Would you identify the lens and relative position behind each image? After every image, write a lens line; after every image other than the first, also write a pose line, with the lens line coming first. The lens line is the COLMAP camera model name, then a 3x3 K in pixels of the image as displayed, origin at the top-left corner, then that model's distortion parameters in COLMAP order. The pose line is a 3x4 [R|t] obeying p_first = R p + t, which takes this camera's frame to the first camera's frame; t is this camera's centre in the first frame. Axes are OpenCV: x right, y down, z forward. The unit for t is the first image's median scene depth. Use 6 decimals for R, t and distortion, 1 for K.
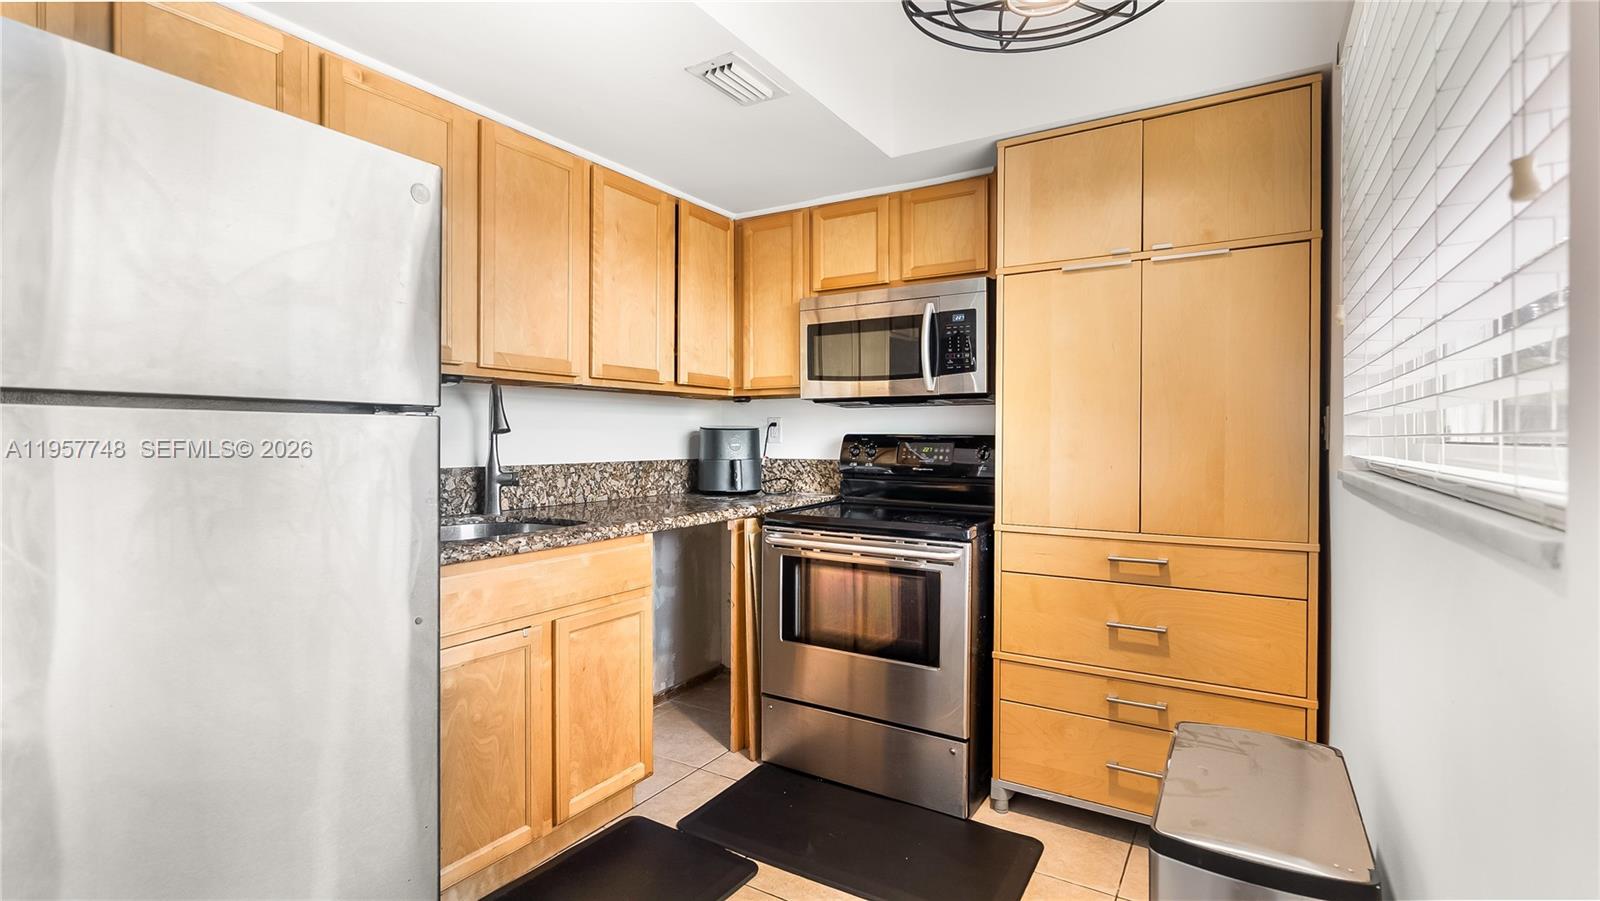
lens RADIAL K [[734.3, 0, 798.7], [0, 734.3, 442.0], [0, 0, 1]] dist [-0.007122, 0.001934]
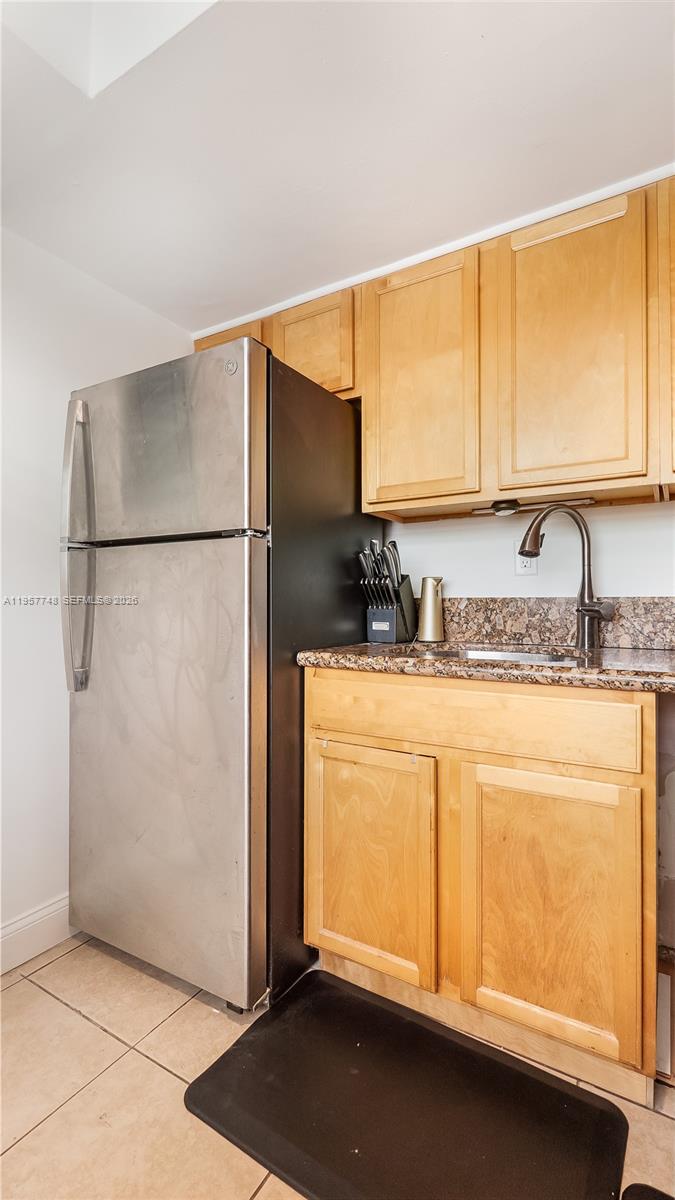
lens RADIAL K [[550.7, 0, 328.6], [0, 550.7, 596.4], [0, 0, 1]] dist [-0.007122, 0.001934]
pose [[-0.003185, -0.015834, -0.999870, 0.310285], [-0.008043, 0.999843, -0.015808, 0.055805], [0.999963, 0.007991, -0.003312, 0.802118]]
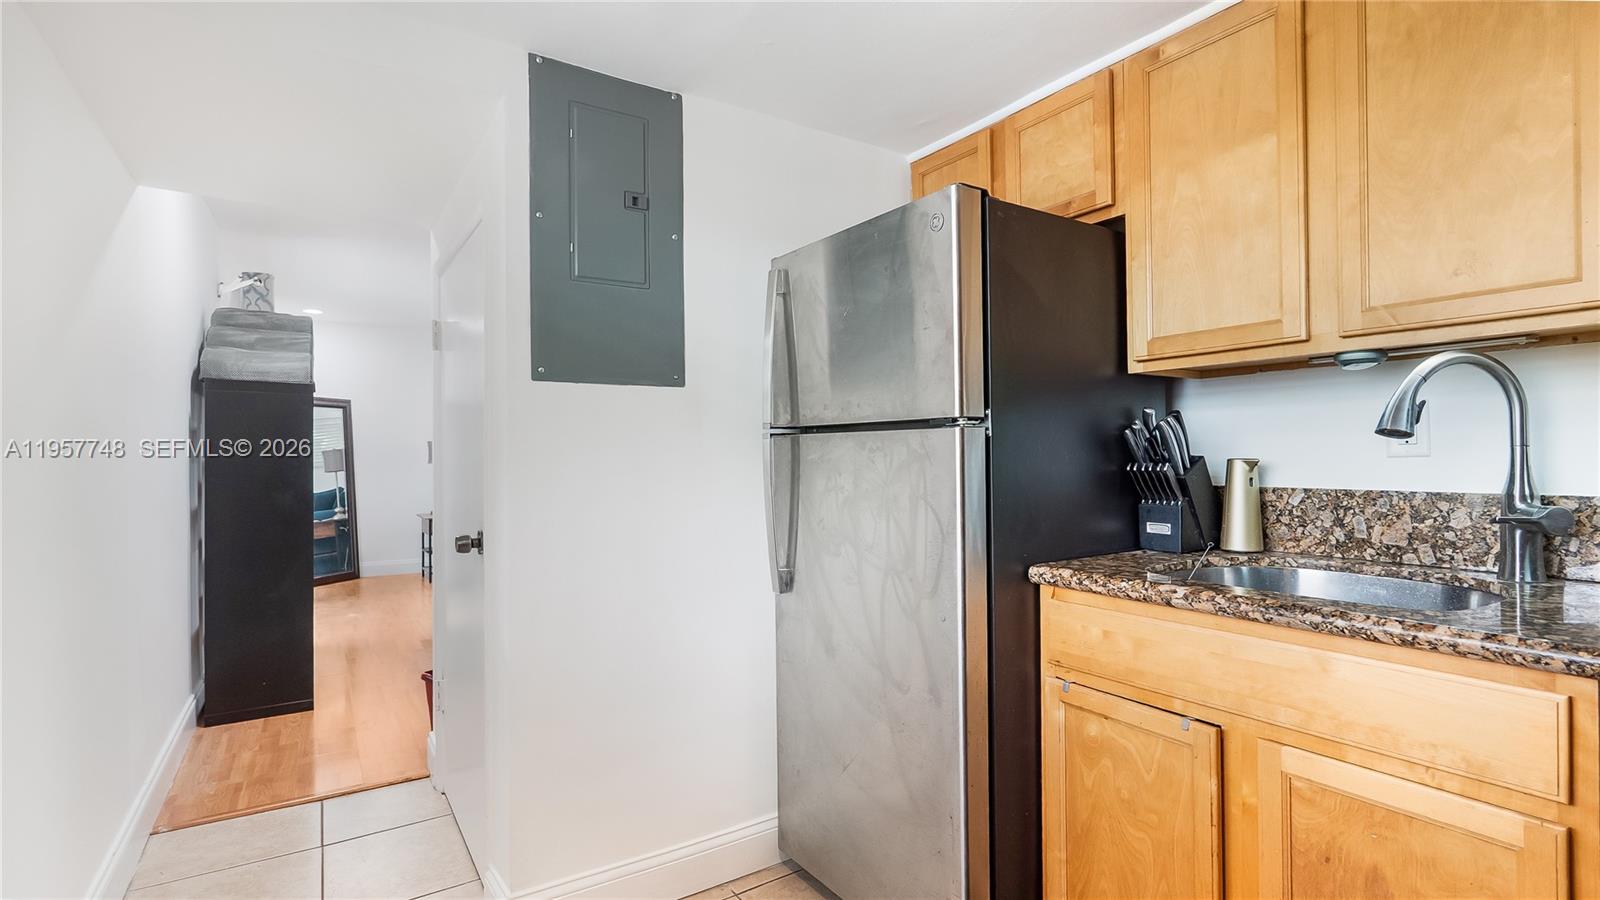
lens RADIAL K [[734.3, 0, 798.0], [0, 734.3, 451.1], [0, 0, 1]] dist [-0.007122, 0.001934]
pose [[-0.426226, -0.006130, -0.904596, 0.378079], [0.003258, 0.999960, -0.008311, 0.003760], [0.904611, -0.006489, -0.426189, 0.868383]]
